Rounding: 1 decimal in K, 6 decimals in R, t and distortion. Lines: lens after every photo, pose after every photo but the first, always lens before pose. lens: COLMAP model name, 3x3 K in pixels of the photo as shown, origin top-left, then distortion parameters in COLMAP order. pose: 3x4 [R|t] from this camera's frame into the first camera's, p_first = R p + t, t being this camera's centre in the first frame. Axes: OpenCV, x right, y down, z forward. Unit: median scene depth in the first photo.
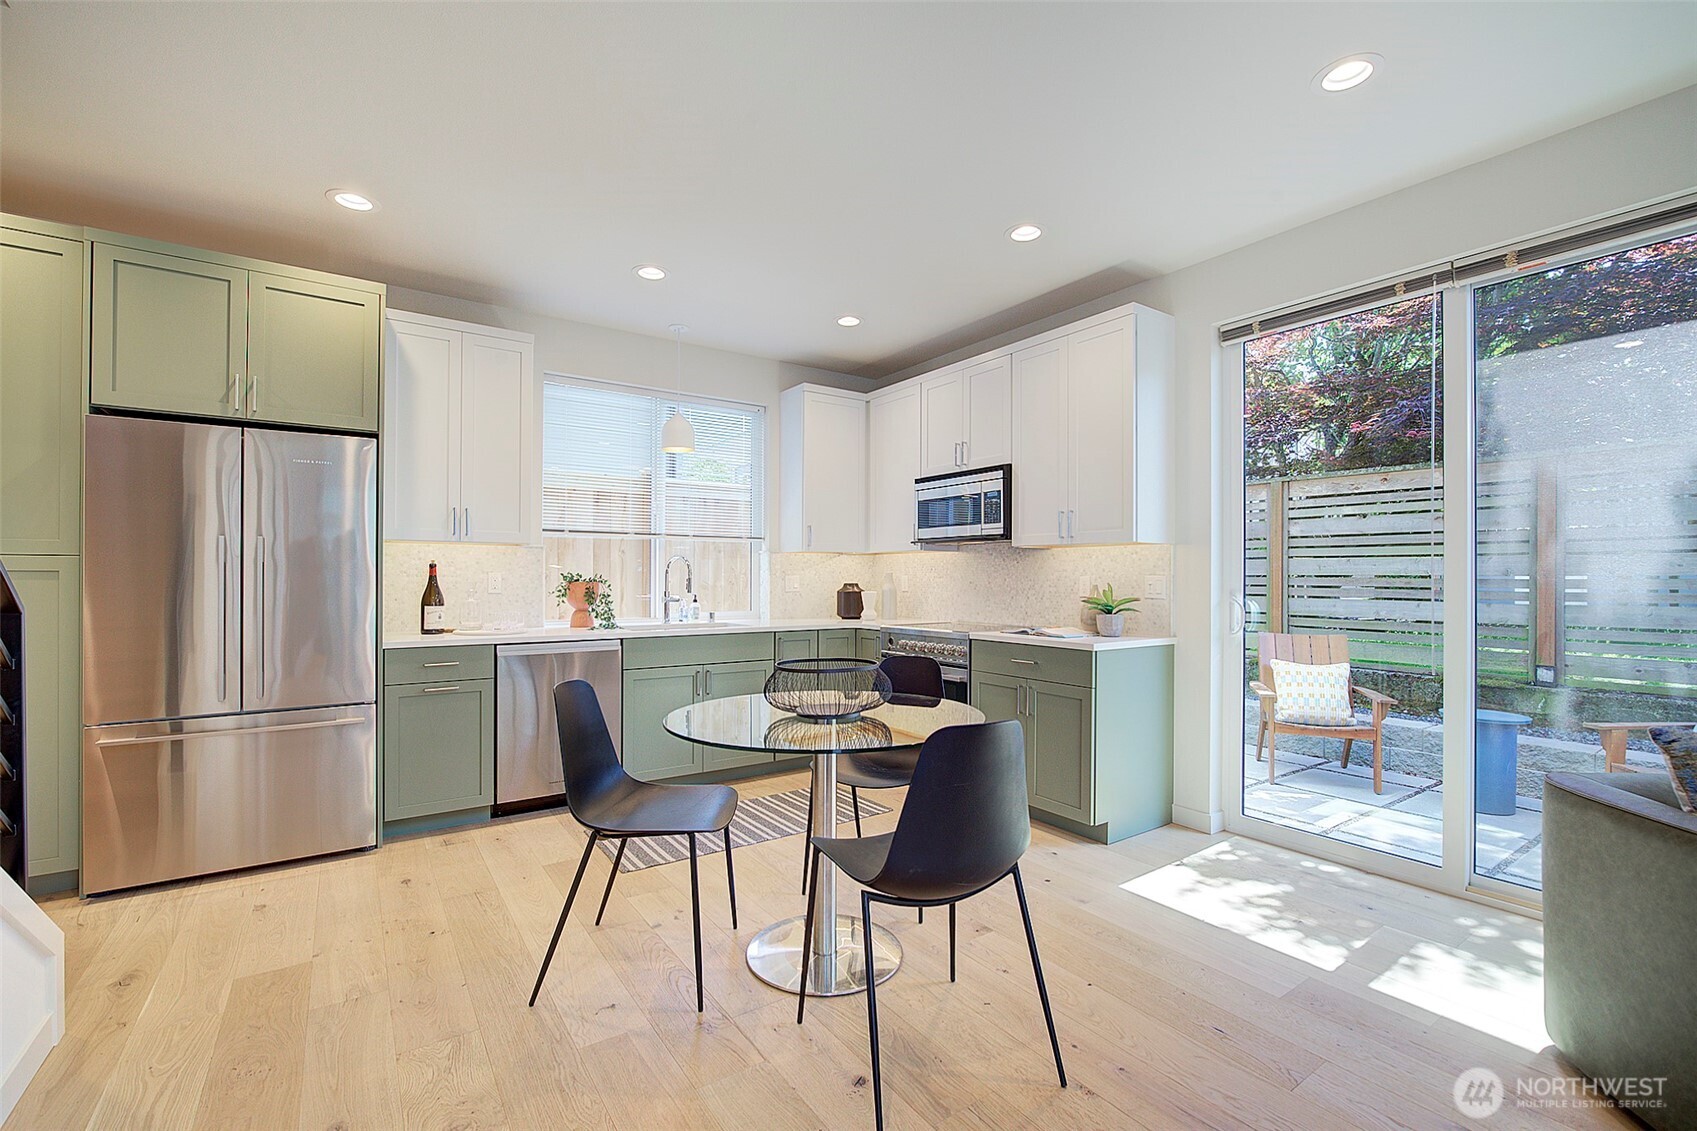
lens RADIAL K [[730.1, 0, 848.0], [0, 730.1, 574.8], [0, 0, 1]] dist [-0.013312, 0.000226]
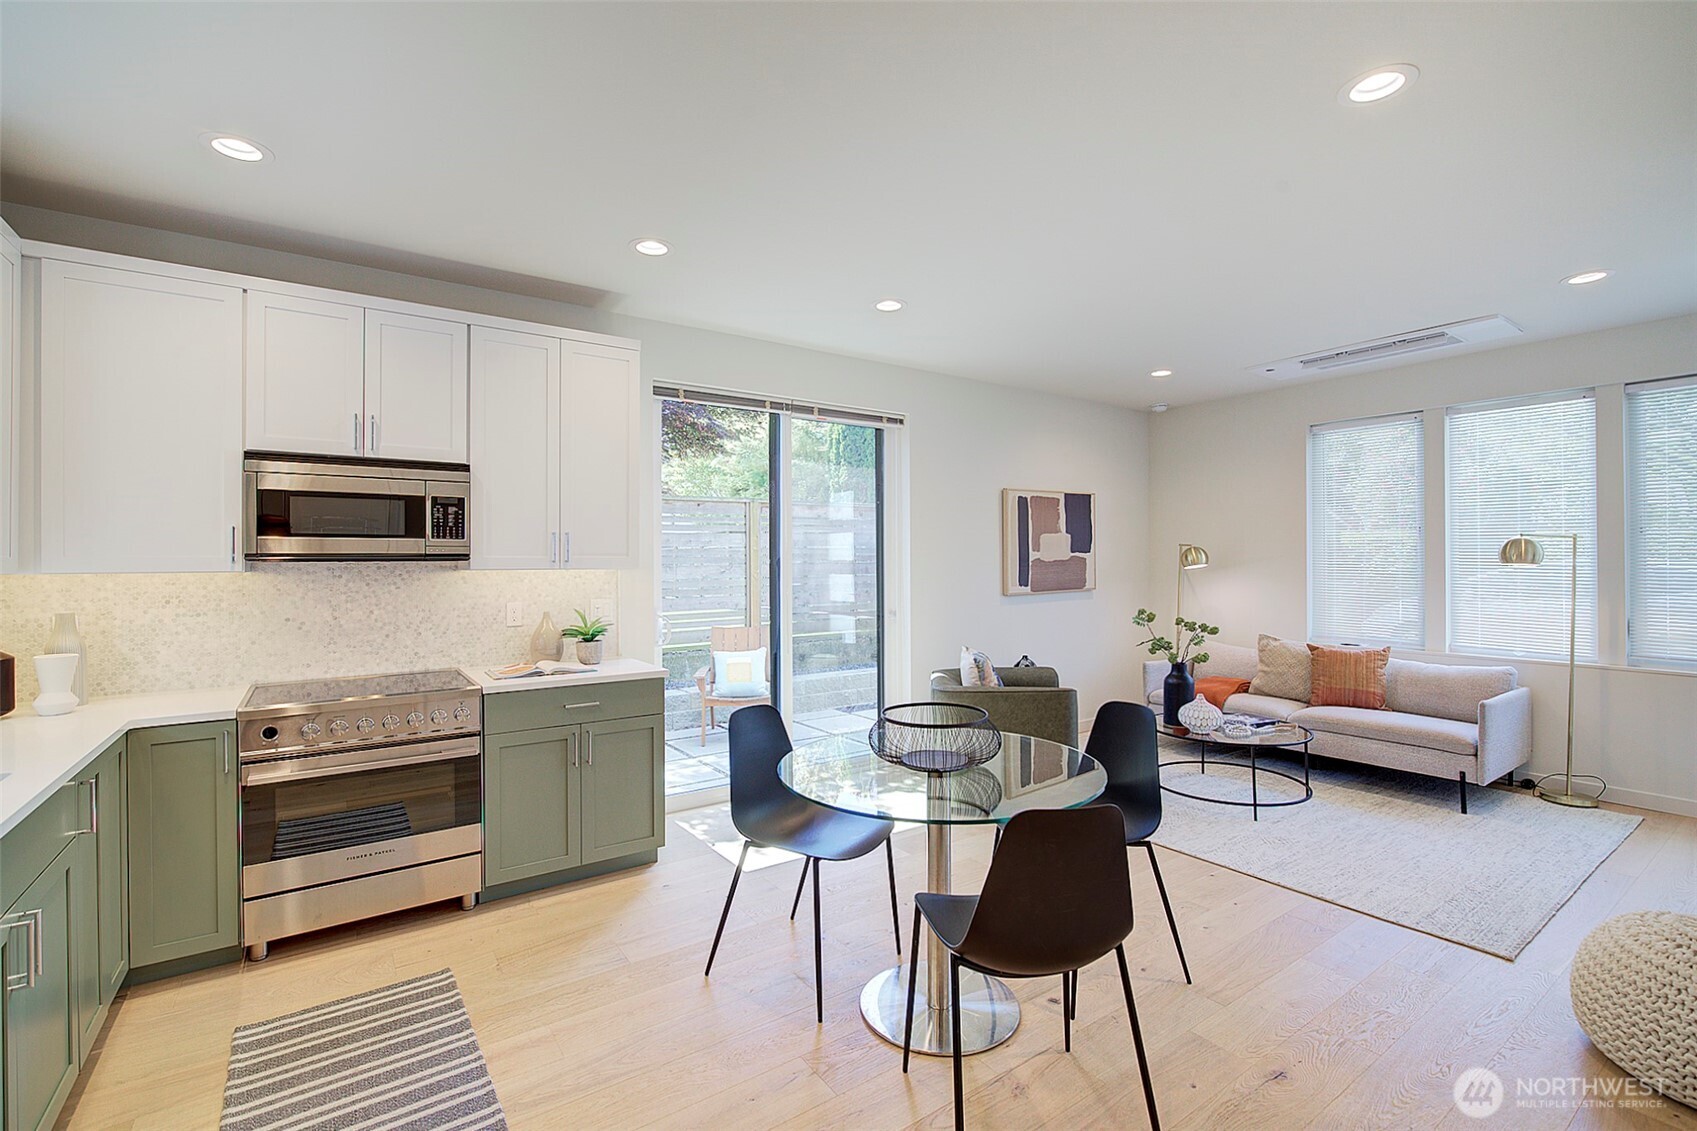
lens RADIAL K [[750.5, 0, 851.6], [0, 750.5, 558.9], [0, 0, 1]] dist [-0.010630, 0.000087]
pose [[-0.006594, -0.001462, 0.999977, -0.610894], [0.000577, 0.999999, 0.001466, -0.054204], [-0.999978, 0.000587, -0.006593, 0.621665]]
